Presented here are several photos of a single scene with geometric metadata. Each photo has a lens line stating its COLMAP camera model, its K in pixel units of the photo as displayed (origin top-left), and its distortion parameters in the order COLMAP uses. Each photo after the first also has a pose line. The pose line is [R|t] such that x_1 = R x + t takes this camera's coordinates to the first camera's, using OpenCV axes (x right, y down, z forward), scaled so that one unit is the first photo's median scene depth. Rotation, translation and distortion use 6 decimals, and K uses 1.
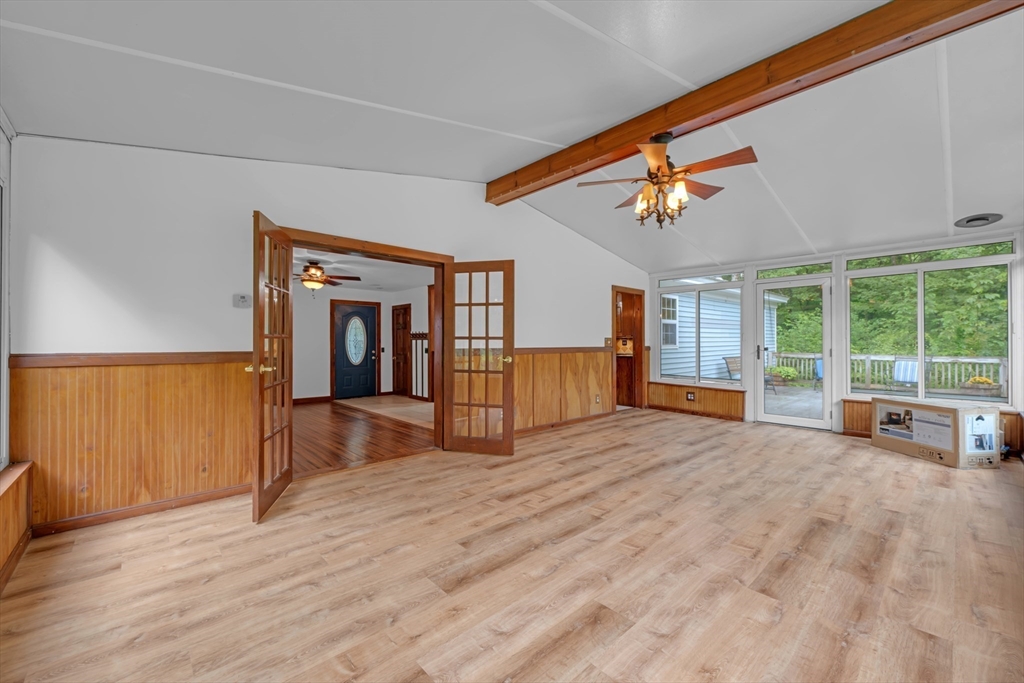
lens RADIAL K [[413.2, 0, 510.6], [0, 413.2, 342.3], [0, 0, 1]] dist [0.000497, -0.000058]
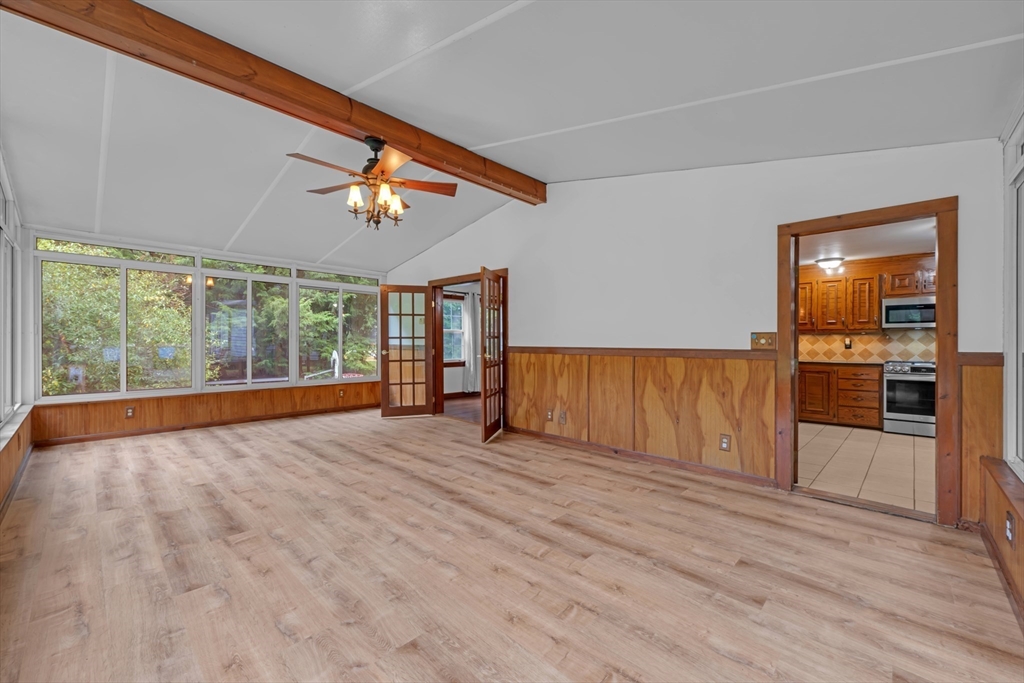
lens RADIAL K [[414.9, 0, 515.7], [0, 414.9, 342.4], [0, 0, 1]] dist [-0.000115, 0.000004]
pose [[0.062591, 0.005782, -0.998022, 1.404819], [-0.001726, 0.999982, 0.005685, -0.003235], [0.998038, 0.001366, 0.062600, 1.273753]]
